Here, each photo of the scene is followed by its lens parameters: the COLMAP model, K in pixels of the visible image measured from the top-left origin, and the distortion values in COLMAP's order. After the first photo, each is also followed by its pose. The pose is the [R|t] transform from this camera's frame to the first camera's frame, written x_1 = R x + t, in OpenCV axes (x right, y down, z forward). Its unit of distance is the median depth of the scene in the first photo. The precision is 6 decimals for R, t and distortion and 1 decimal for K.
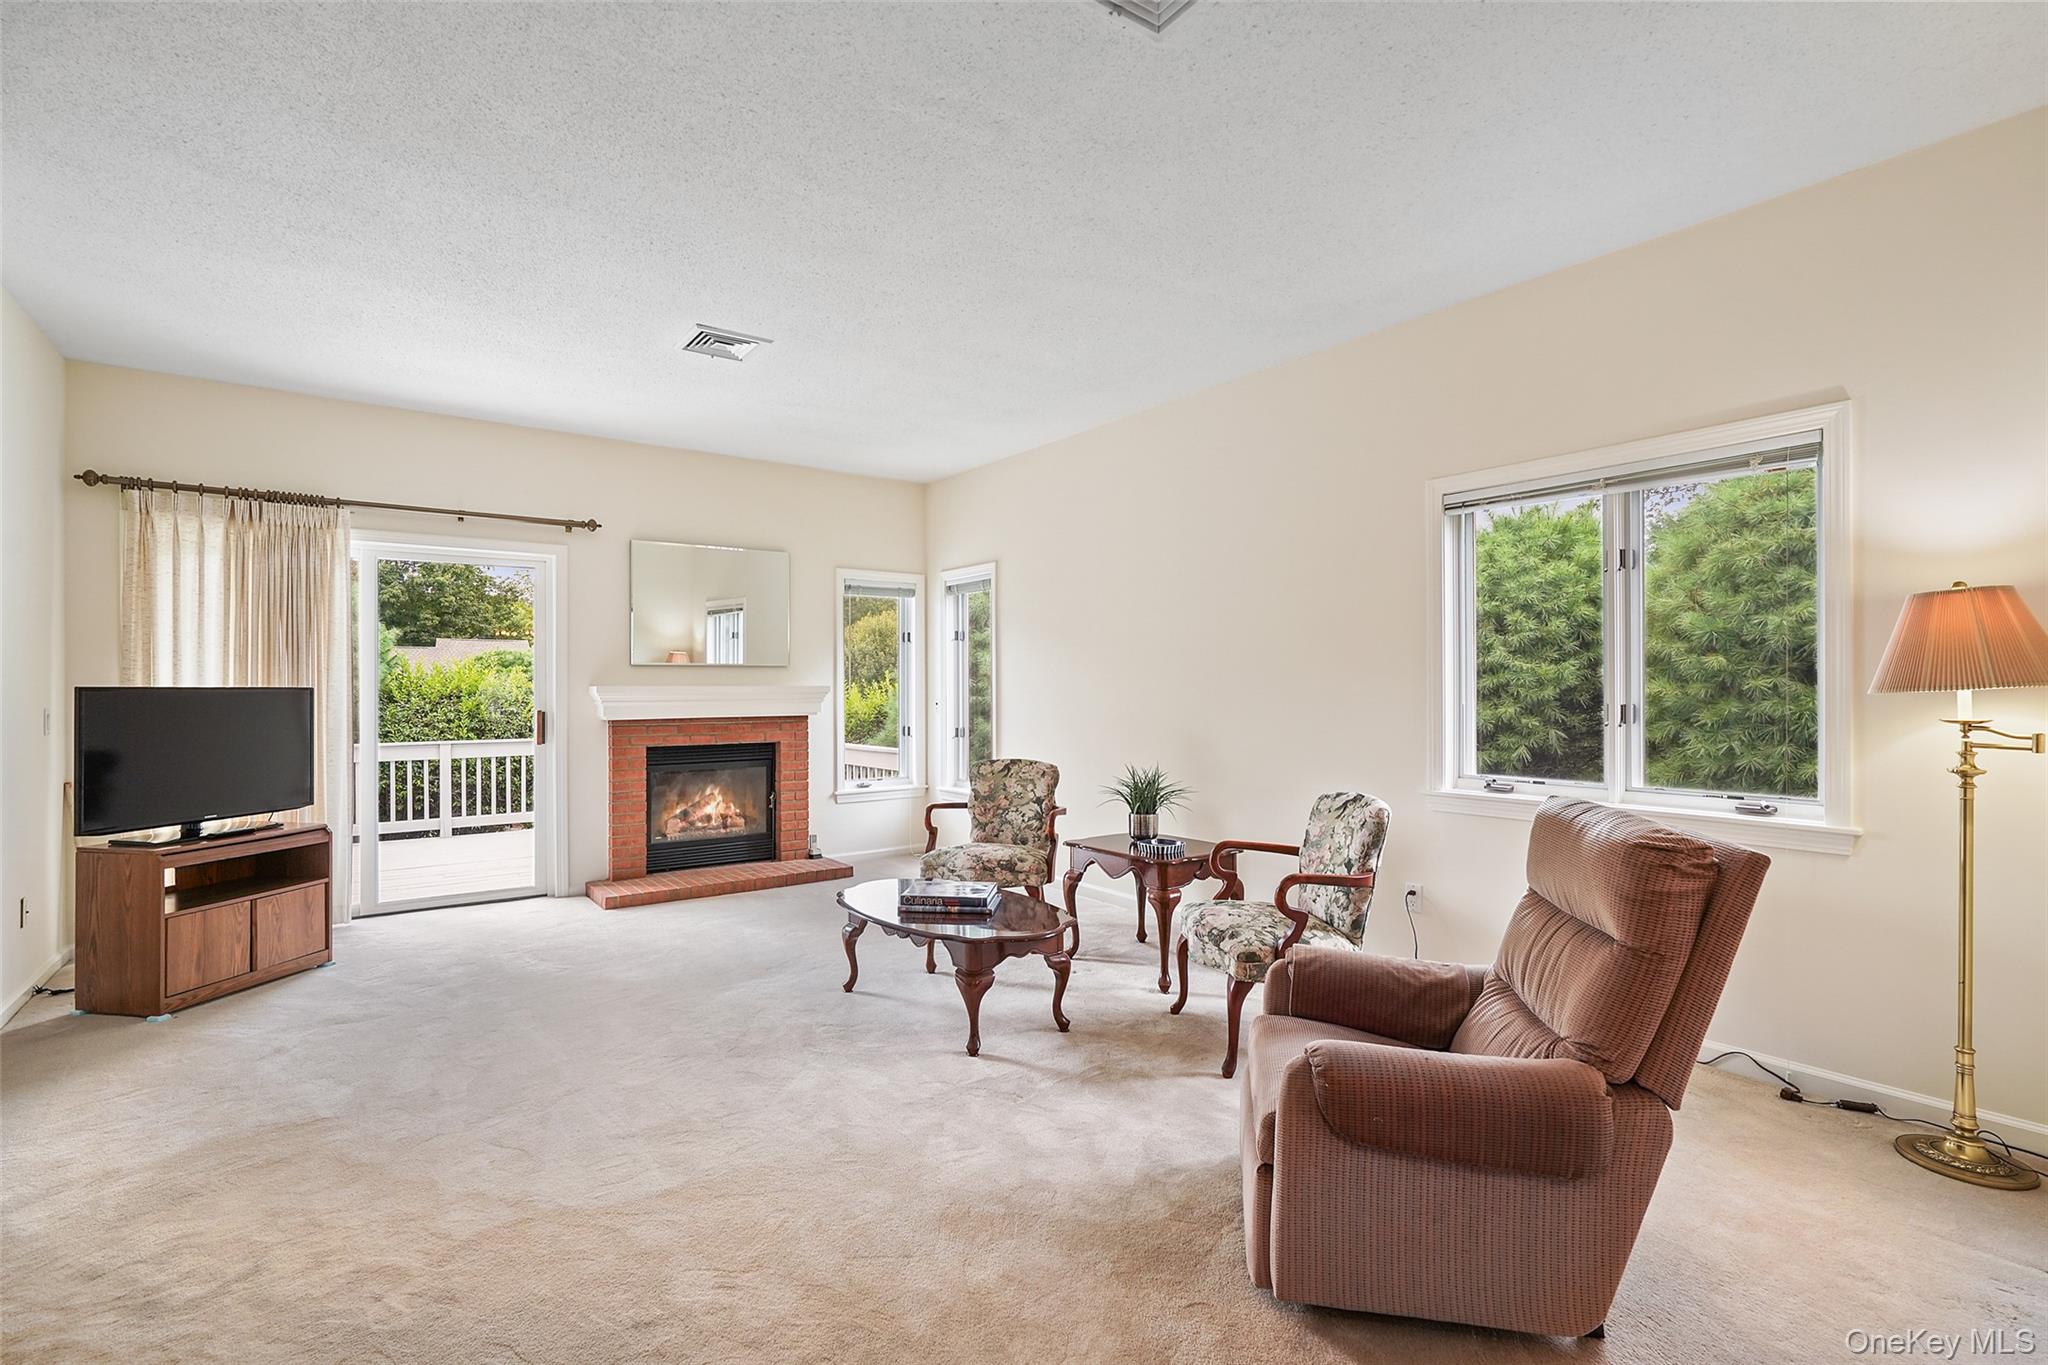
lens RADIAL K [[939.3, 0, 1011.8], [0, 939.3, 687.8], [0, 0, 1]] dist [-0.013887, 0.000779]
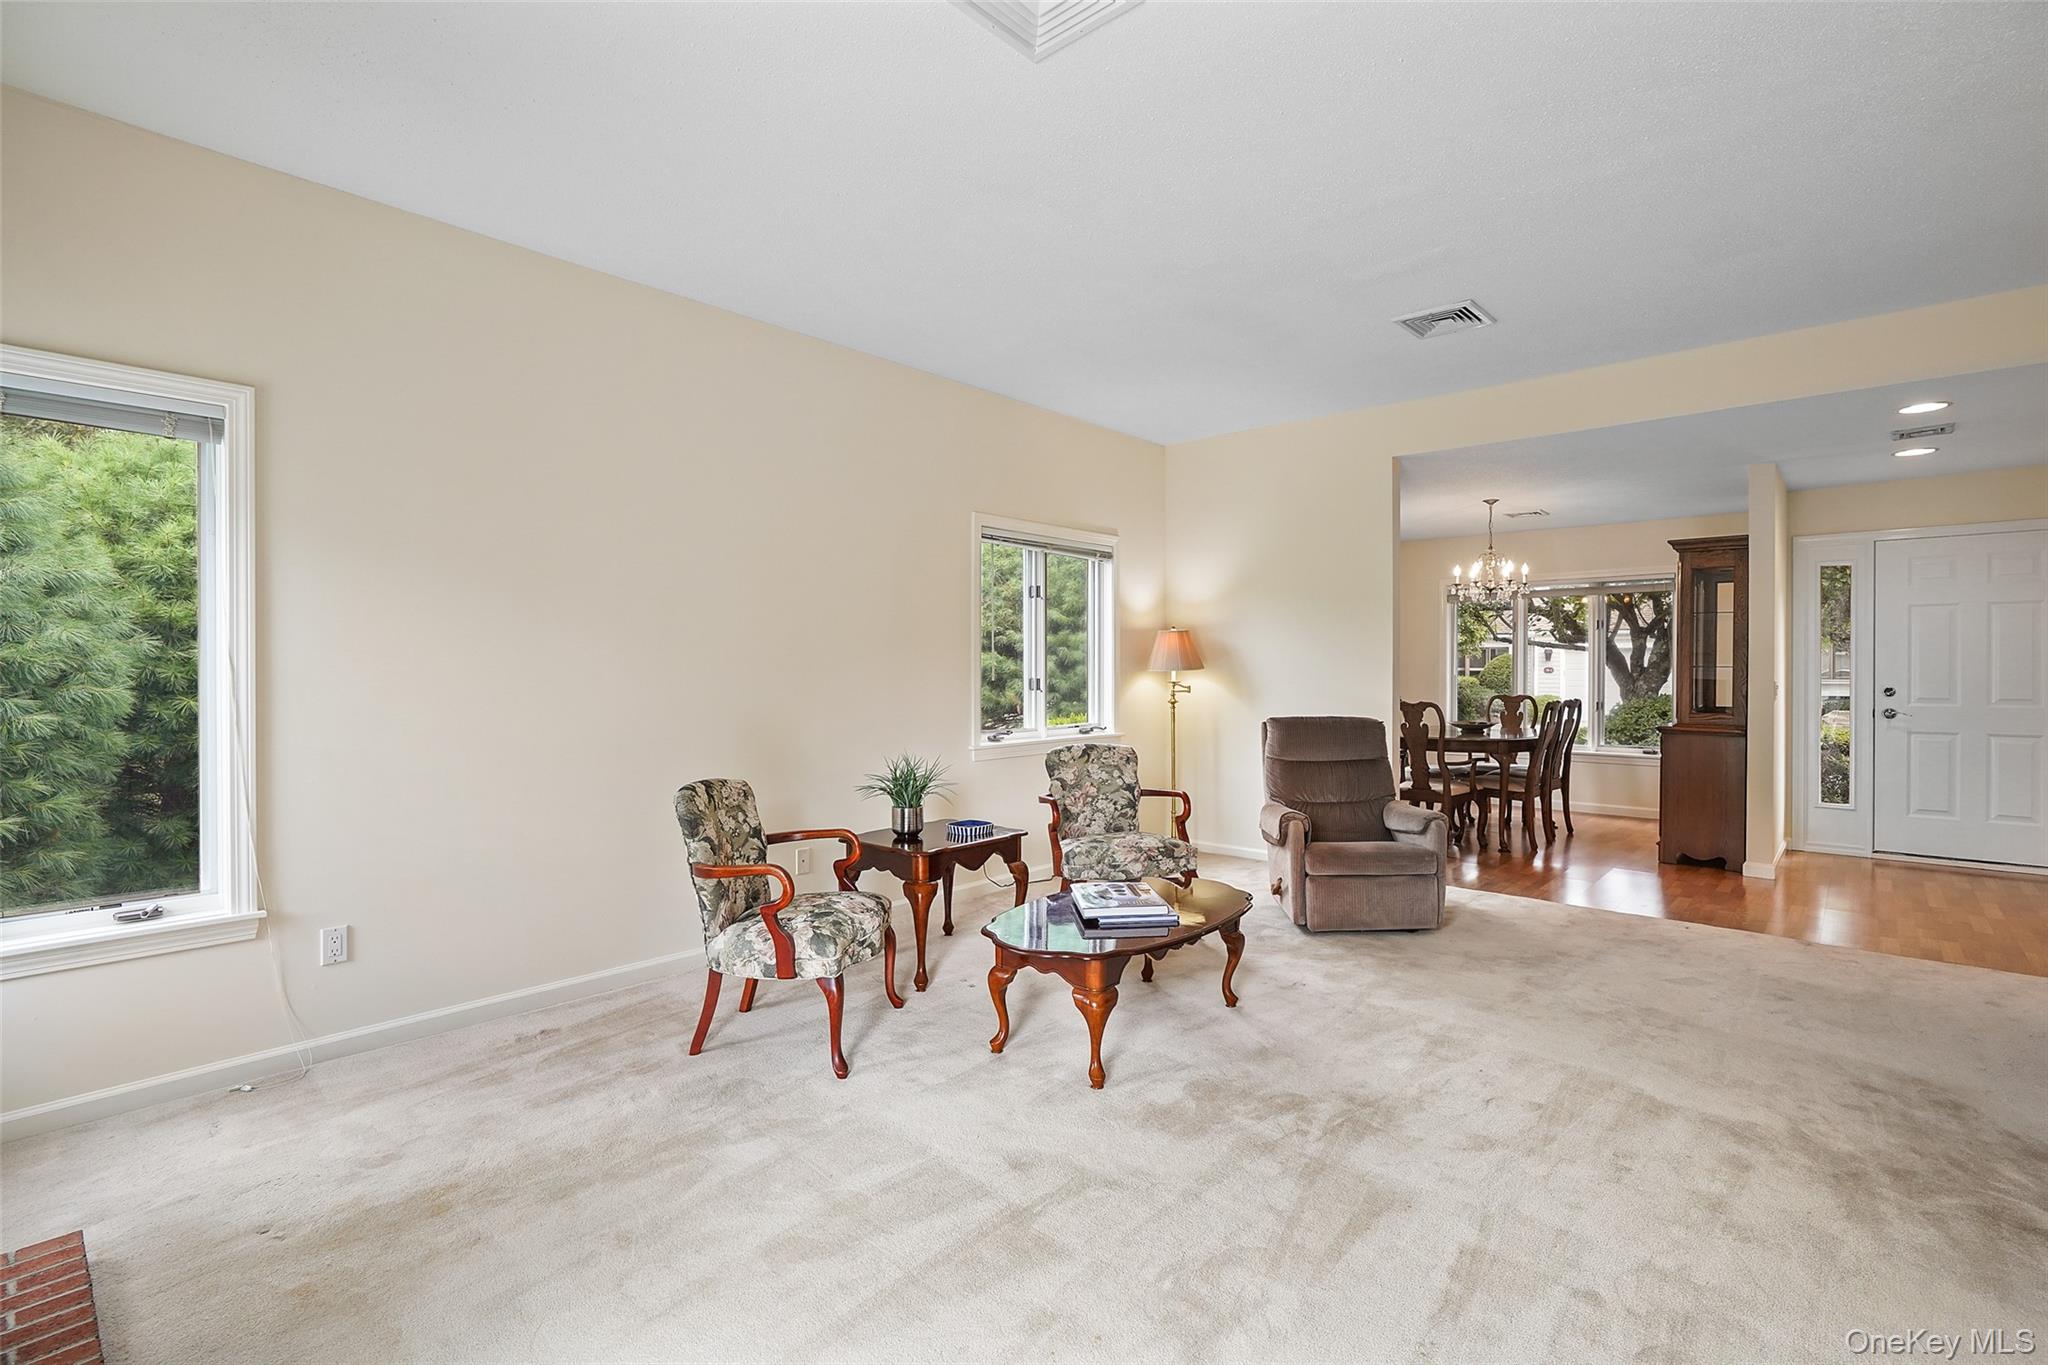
lens RADIAL K [[939.3, 0, 1034.4], [0, 939.3, 678.4], [0, 0, 1]] dist [-0.013887, 0.000779]
pose [[-0.216082, -0.007508, 0.976346, -0.676159], [0.003404, 0.999959, 0.008443, 0.001712], [-0.976369, 0.005148, -0.216047, 0.936805]]
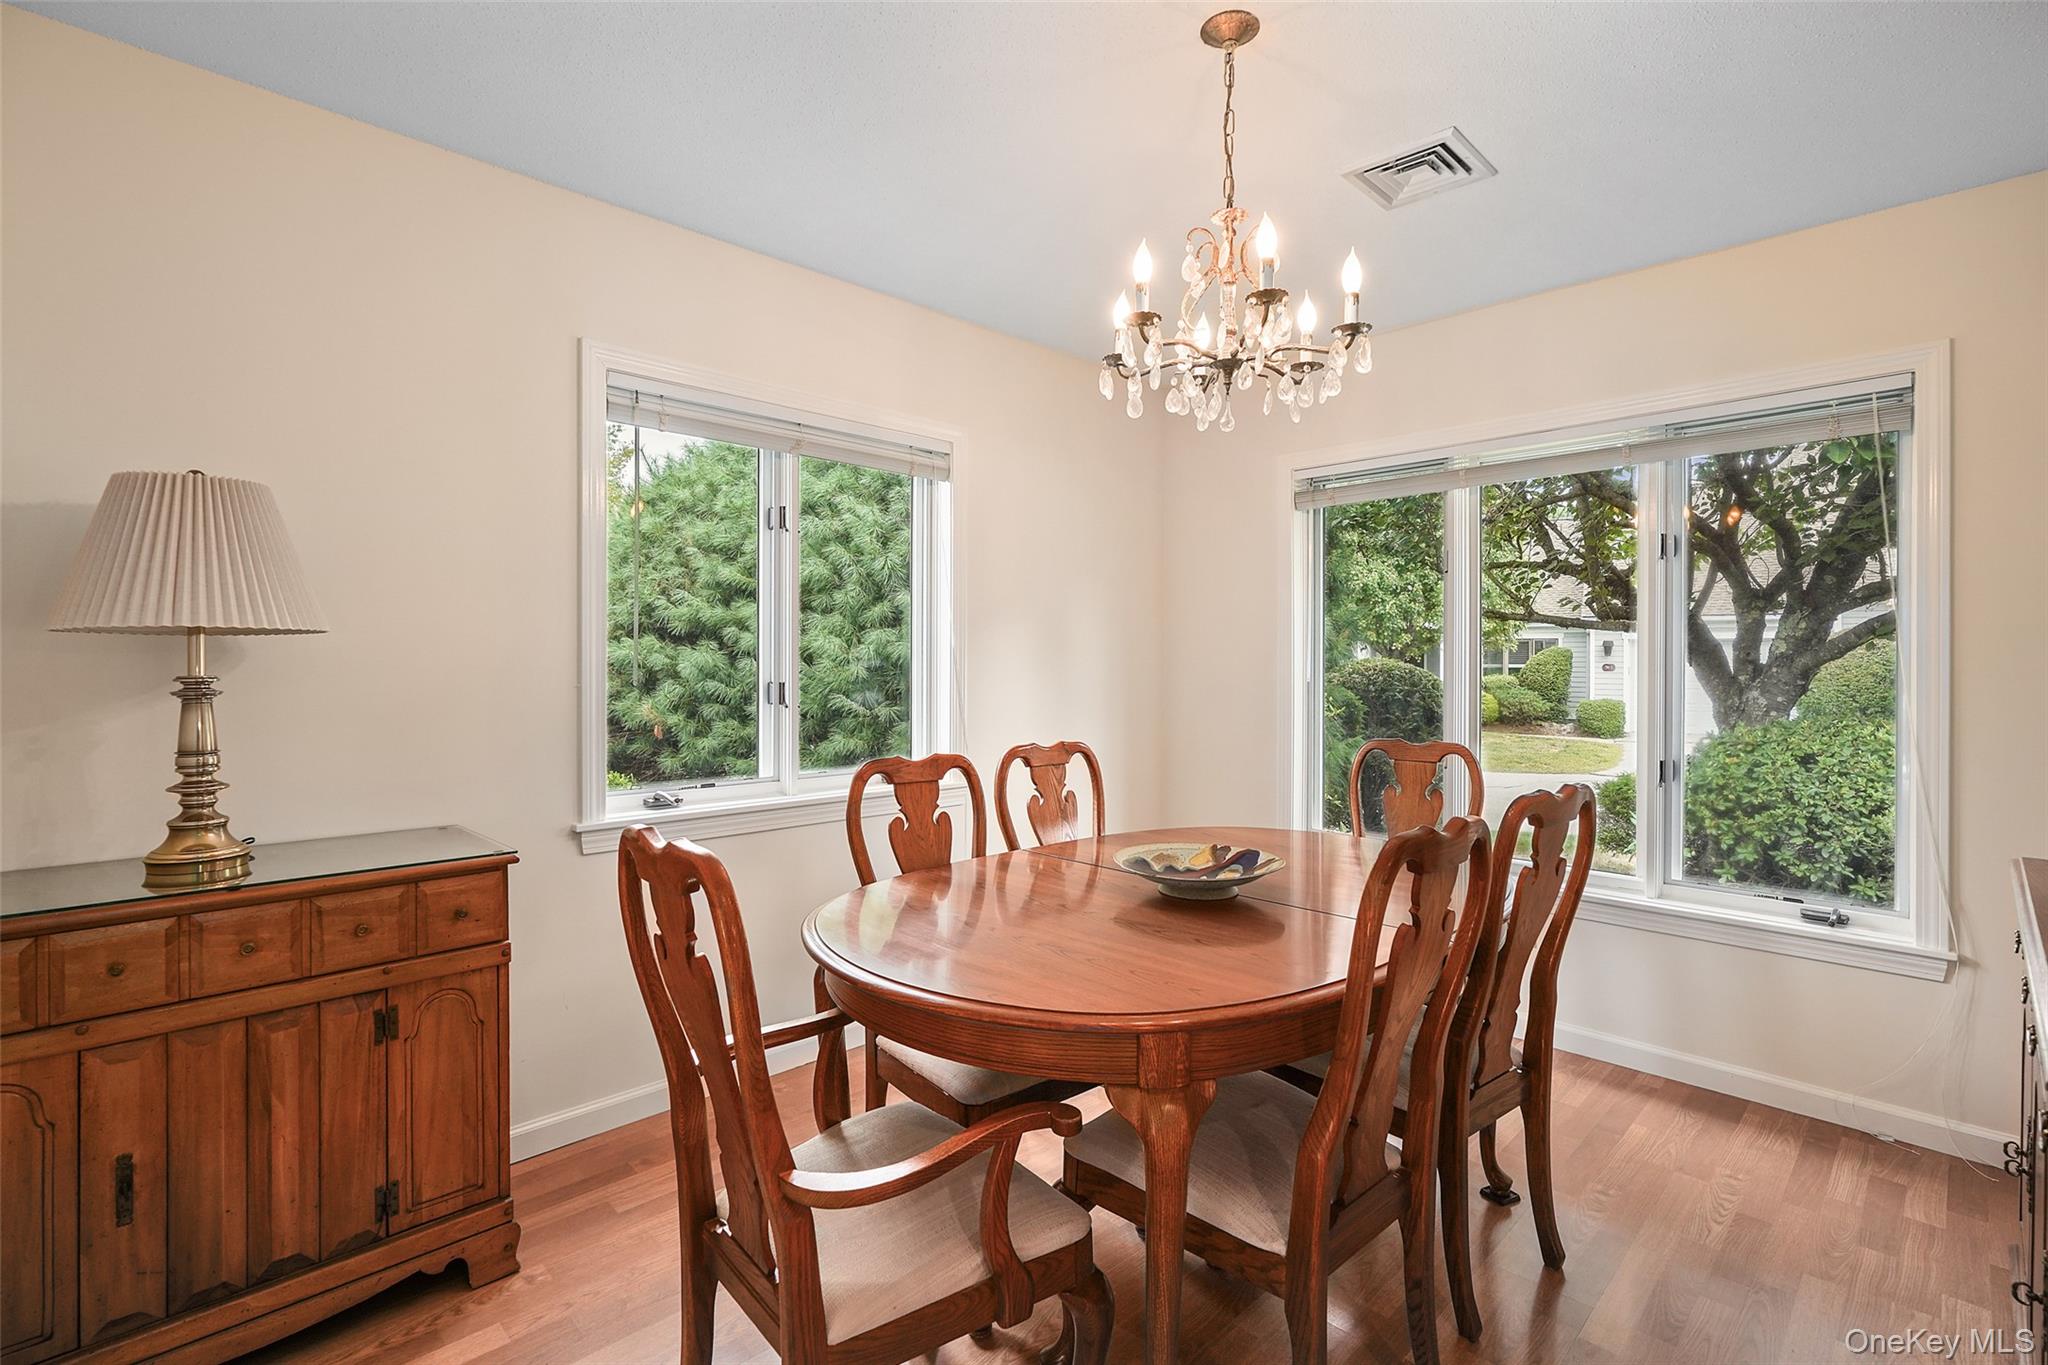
lens RADIAL K [[939.3, 0, 1028.9], [0, 939.3, 665.7], [0, 0, 1]] dist [-0.013887, 0.000779]
pose [[-0.154064, -0.002065, 0.988059, -0.273866], [-0.001935, 0.999997, 0.001788, 0.000541], [-0.988059, -0.001636, -0.154068, 0.550654]]
